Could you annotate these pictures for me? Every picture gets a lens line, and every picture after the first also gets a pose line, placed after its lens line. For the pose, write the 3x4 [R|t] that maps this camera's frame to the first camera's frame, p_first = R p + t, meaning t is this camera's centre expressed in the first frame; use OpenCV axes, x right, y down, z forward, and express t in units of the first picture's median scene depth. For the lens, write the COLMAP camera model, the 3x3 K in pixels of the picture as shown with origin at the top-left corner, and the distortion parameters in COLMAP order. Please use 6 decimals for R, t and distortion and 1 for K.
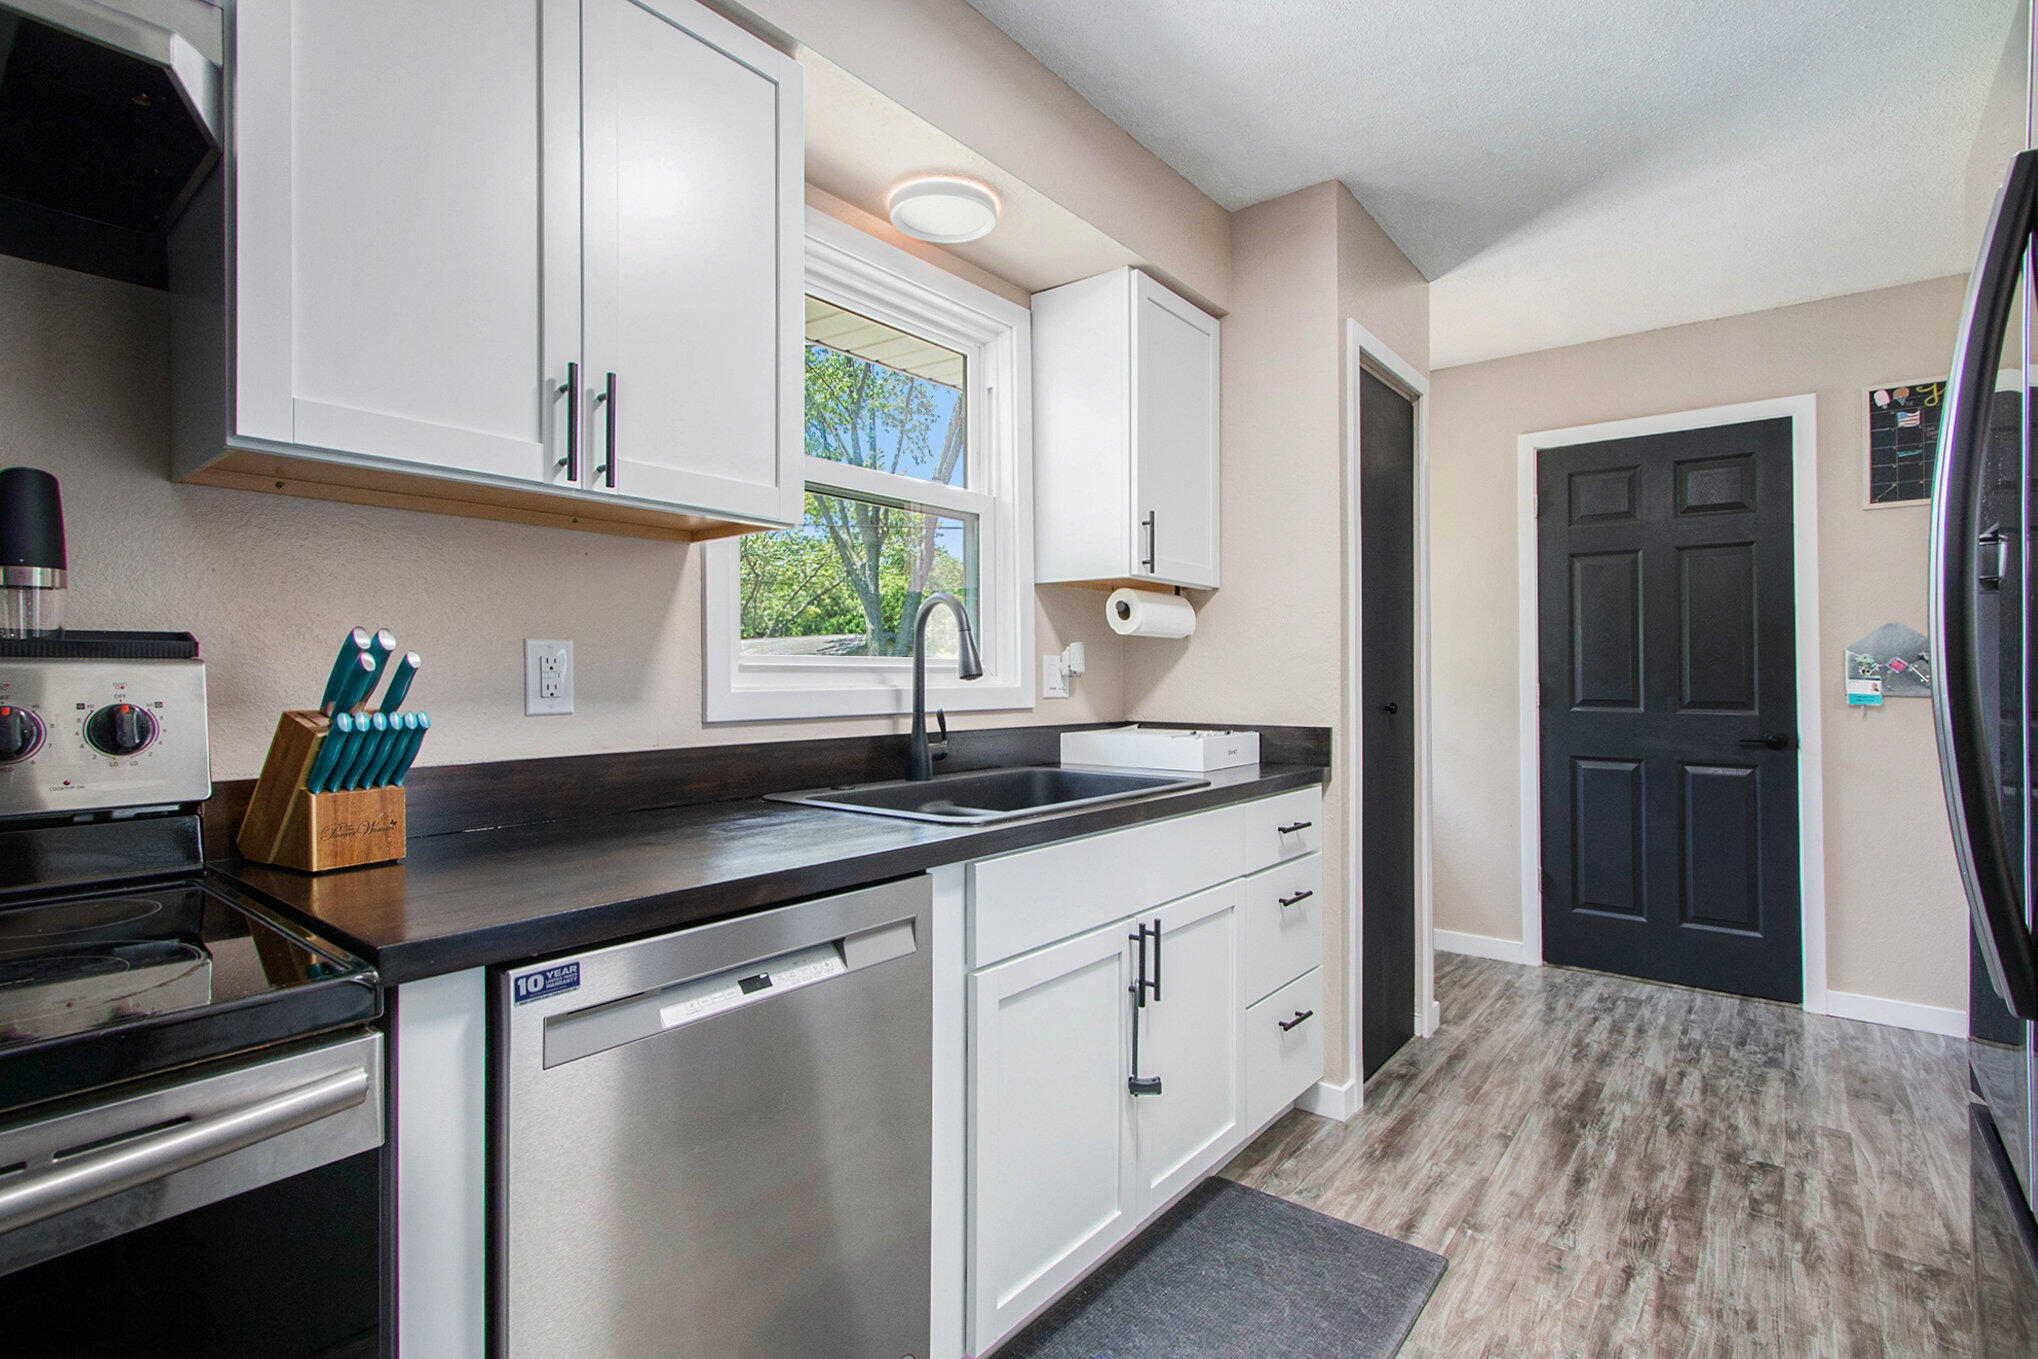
lens RADIAL K [[1011.6, 0, 1017.7], [0, 1011.6, 686.5], [0, 0, 1]] dist [0.019000, 0.018926]
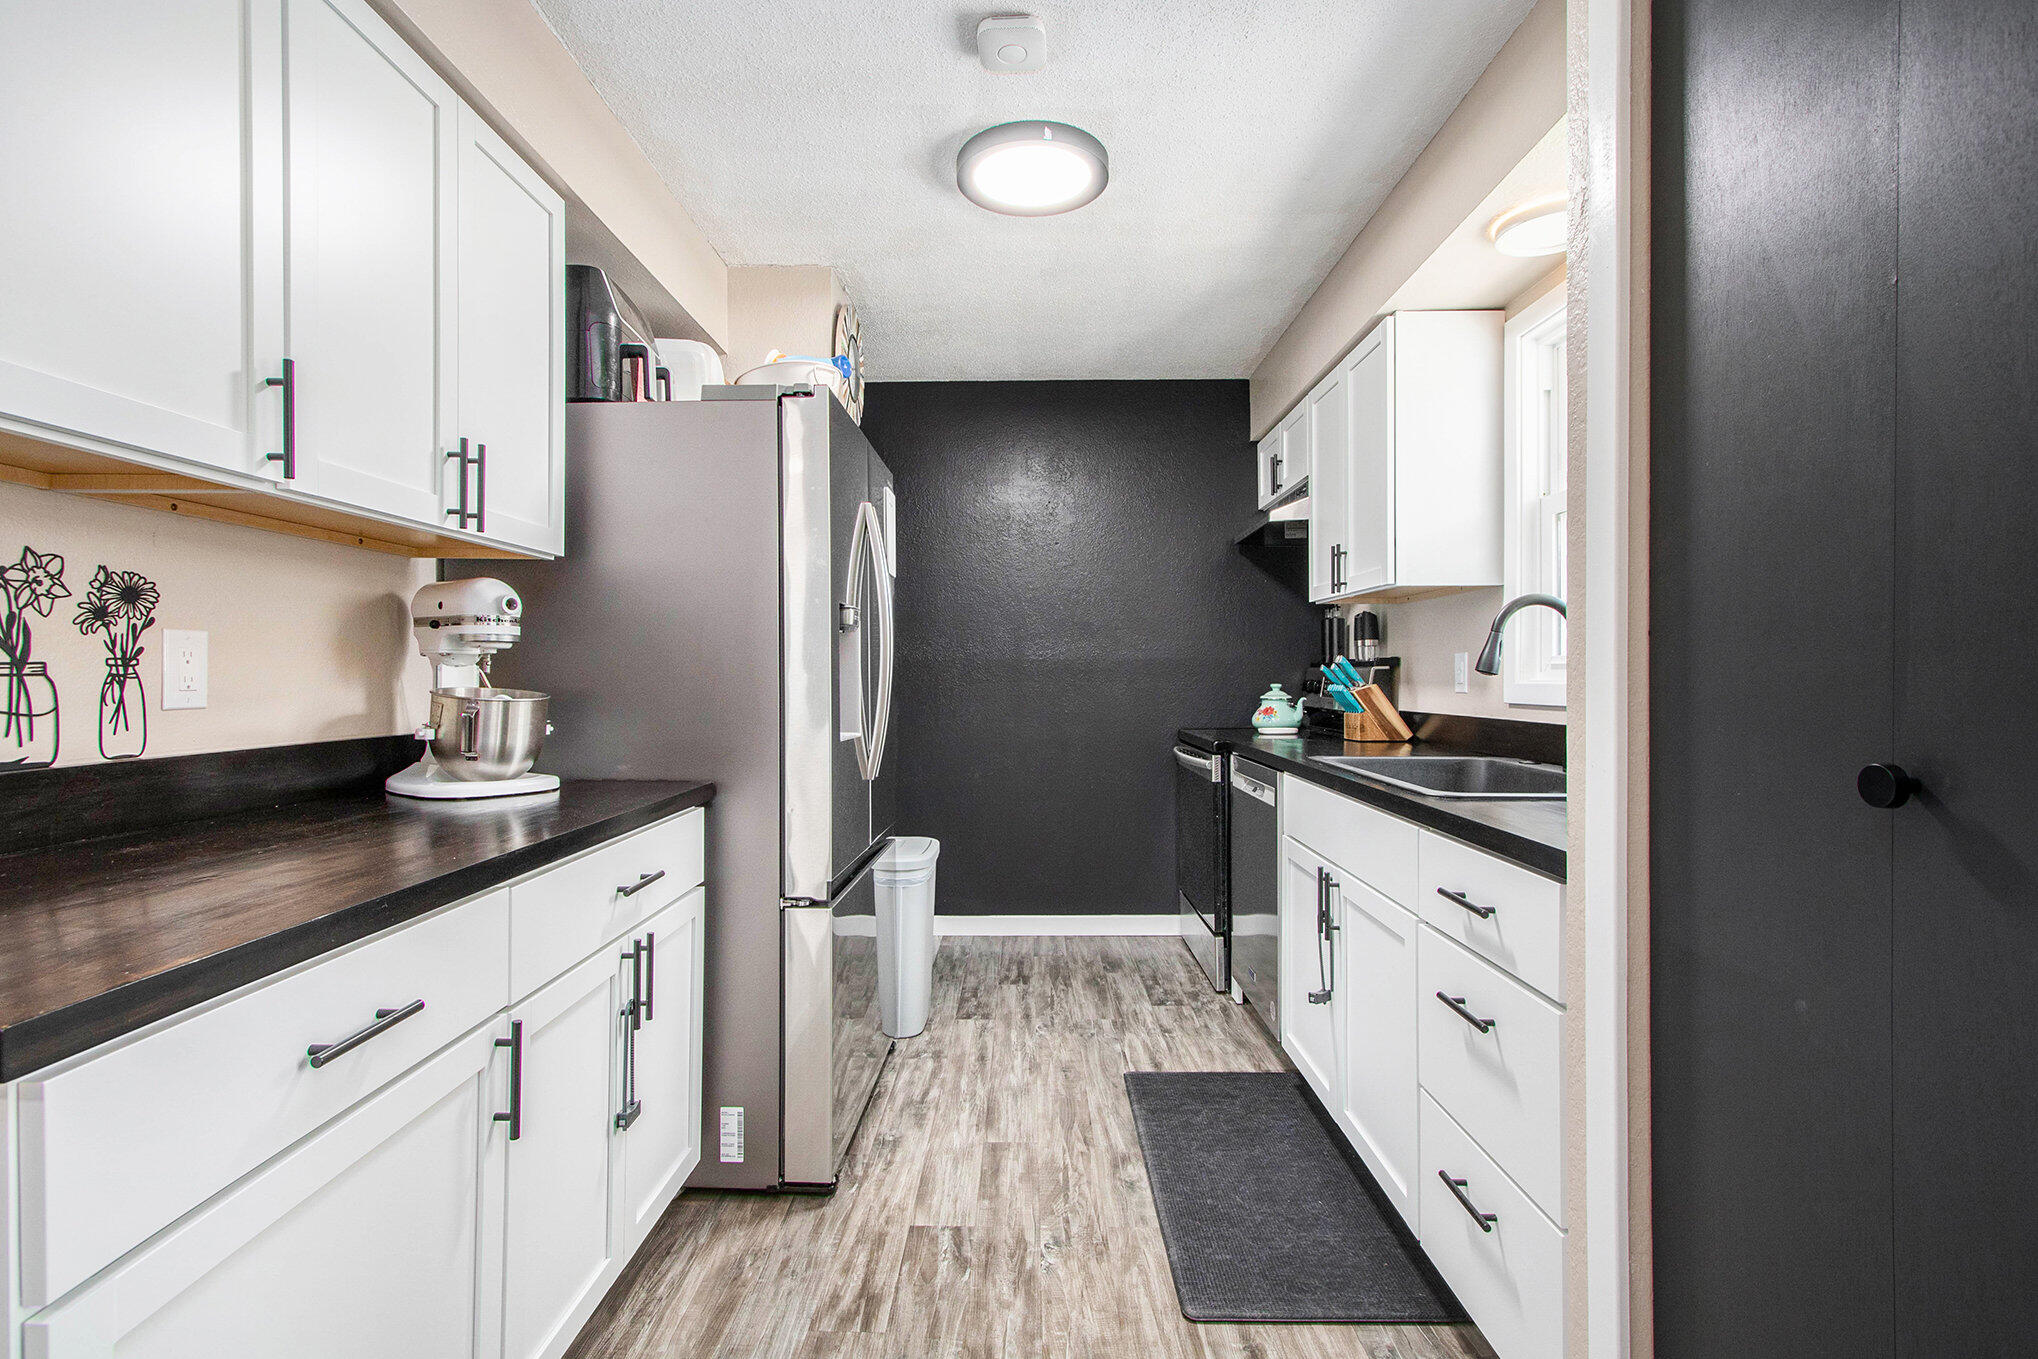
lens RADIAL K [[985.5, 0, 1019.0], [0, 985.5, 679.5], [0, 0, 1]] dist [0.021238, 0.000166]
pose [[-0.801716, -0.029572, -0.596974, 0.803740], [-0.018532, 0.999525, -0.024625, 0.031468], [0.597418, -0.008679, -0.801883, 1.218013]]
